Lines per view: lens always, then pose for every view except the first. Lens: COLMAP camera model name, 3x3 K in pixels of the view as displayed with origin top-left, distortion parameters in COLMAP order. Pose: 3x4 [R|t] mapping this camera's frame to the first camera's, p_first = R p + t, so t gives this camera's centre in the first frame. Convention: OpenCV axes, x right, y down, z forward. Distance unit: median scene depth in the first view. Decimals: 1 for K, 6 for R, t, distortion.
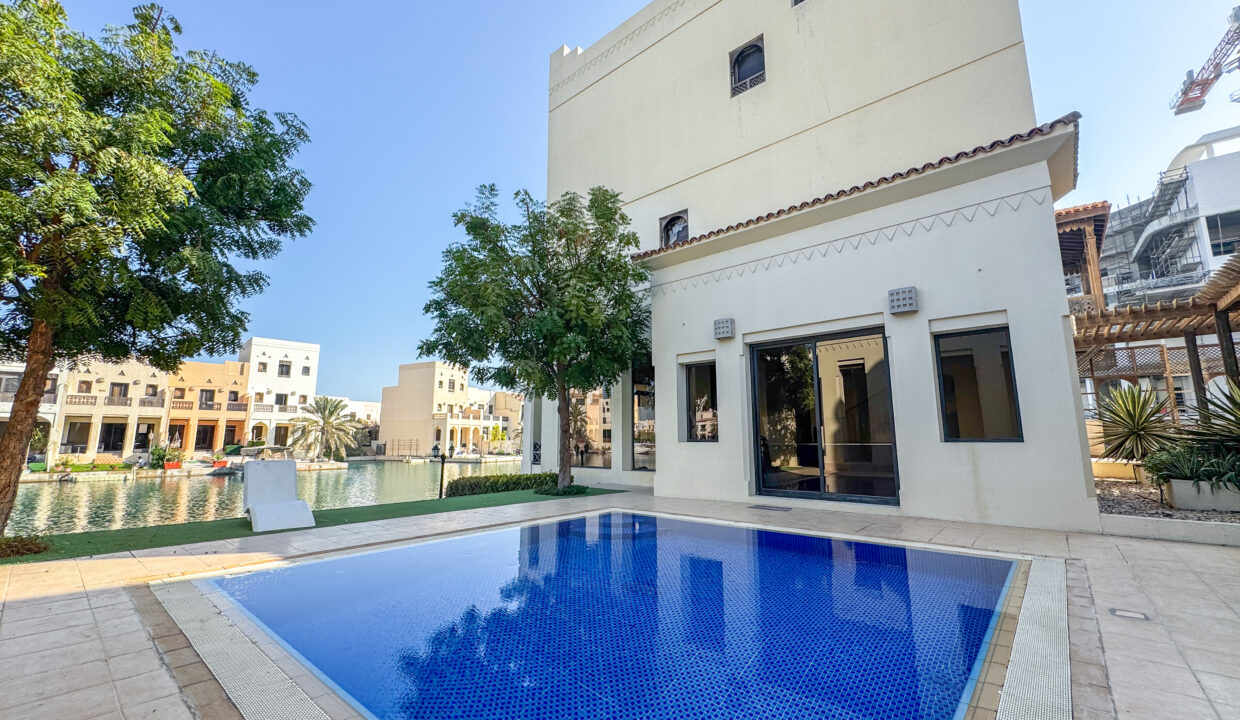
lens RADIAL K [[495.0, 0, 626.5], [0, 495.0, 363.0], [0, 0, 1]] dist [-0.005370, -0.000111]
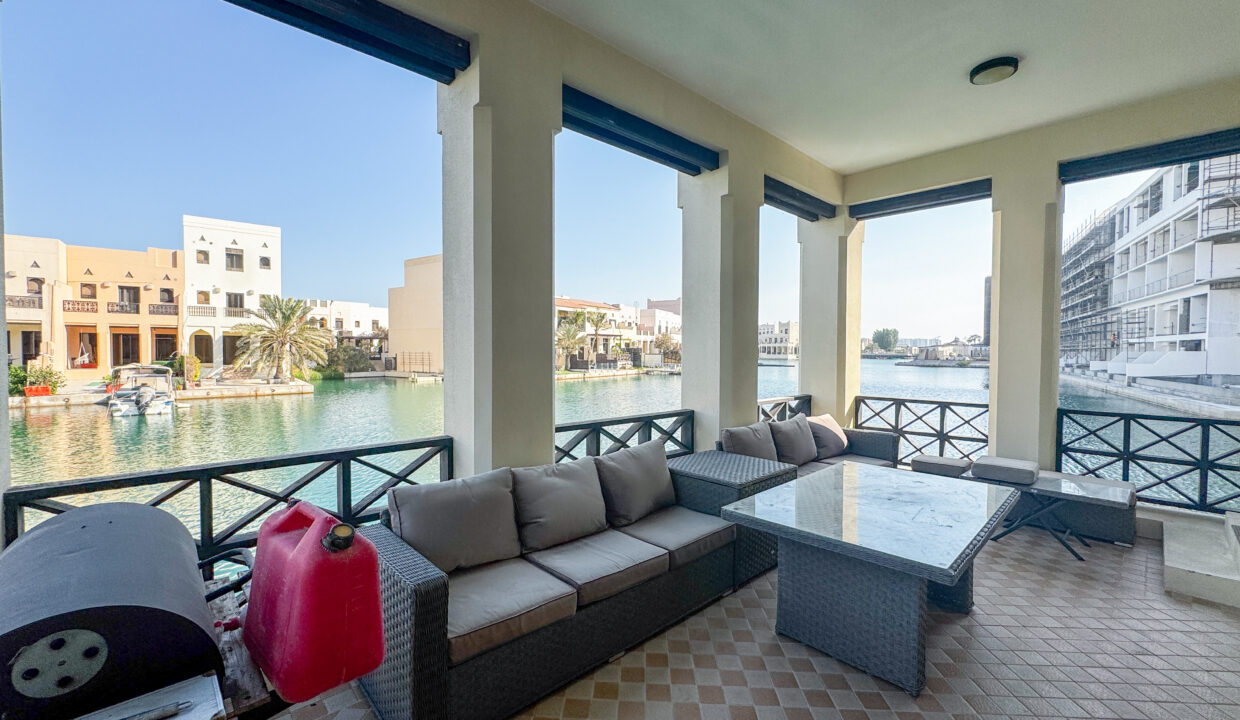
lens RADIAL K [[495.0, 0, 626.4], [0, 495.0, 355.0], [0, 0, 1]] dist [-0.005370, -0.000111]
pose [[0.994092, 0.005406, -0.108405, -0.019470], [0.012197, 0.986868, 0.161066, 0.042515], [0.107852, -0.161437, 0.980972, 0.313256]]
